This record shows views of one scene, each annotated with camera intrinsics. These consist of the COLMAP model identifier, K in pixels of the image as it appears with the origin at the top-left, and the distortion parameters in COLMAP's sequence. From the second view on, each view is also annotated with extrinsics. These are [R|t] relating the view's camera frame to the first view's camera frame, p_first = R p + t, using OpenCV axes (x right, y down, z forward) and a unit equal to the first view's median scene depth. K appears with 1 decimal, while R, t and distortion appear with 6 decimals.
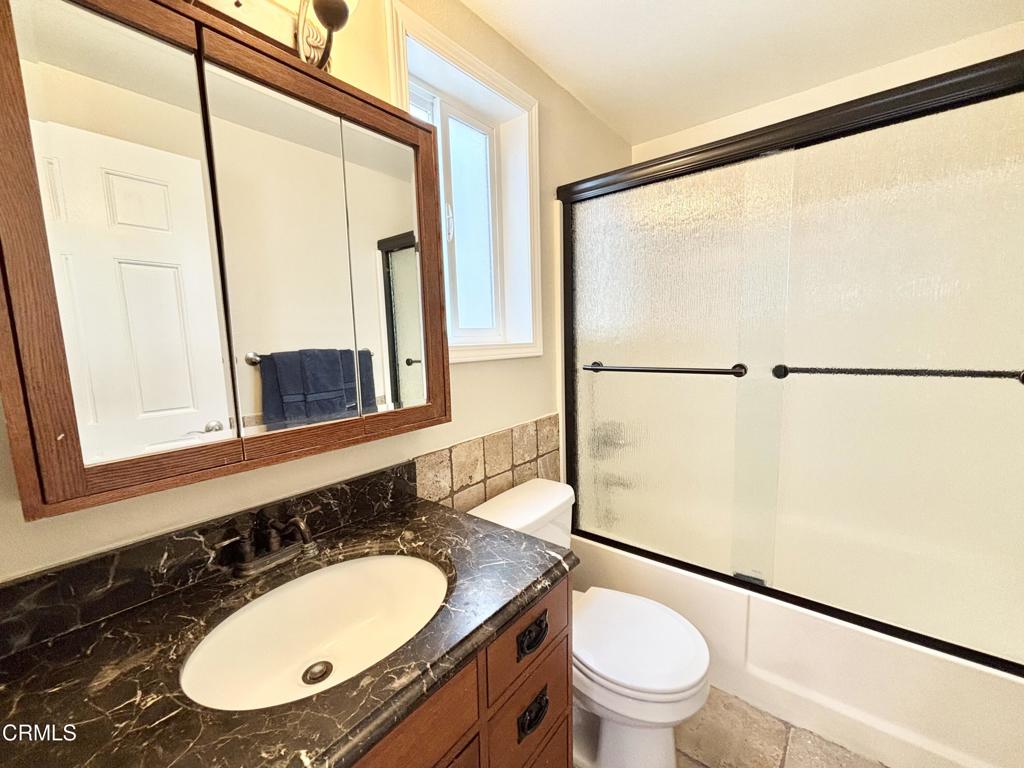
lens RADIAL K [[411.2, 0, 509.6], [0, 411.2, 386.1], [0, 0, 1]] dist [-0.000251, -0.000005]
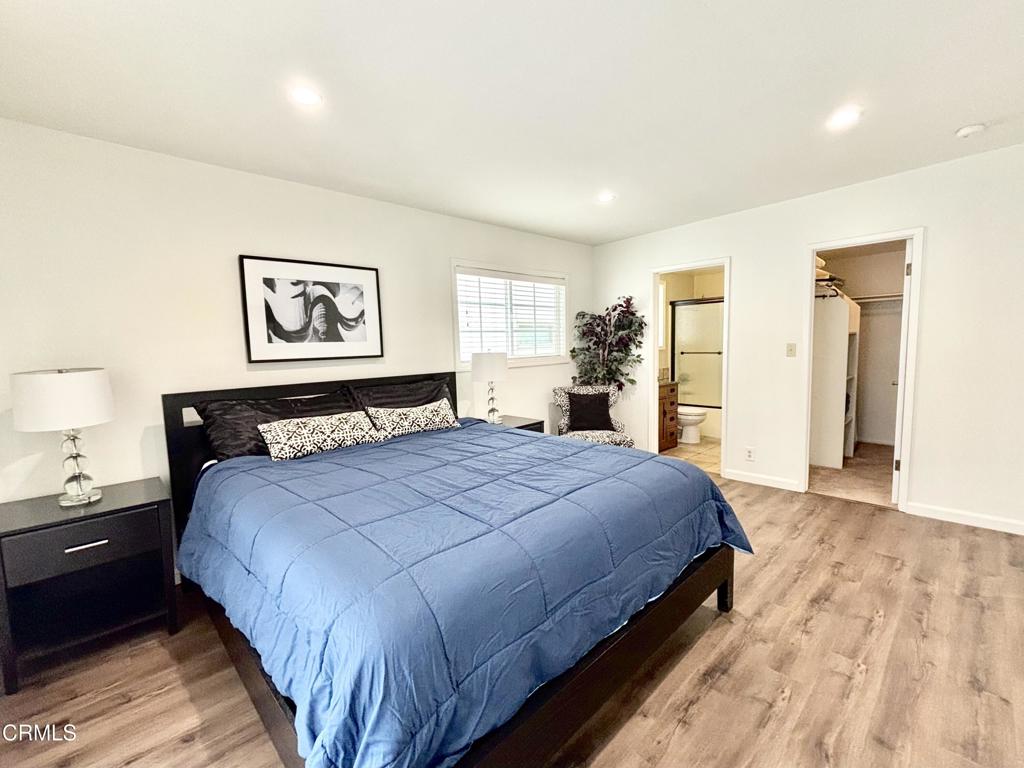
lens RADIAL K [[411.2, 0, 514.2], [0, 411.2, 381.2], [0, 0, 1]] dist [-0.000251, -0.000005]
pose [[0.990057, 0.009836, -0.140325, -0.693703], [-0.013714, 0.999550, -0.026694, 0.299774], [0.139999, 0.028353, 0.989746, -2.607707]]
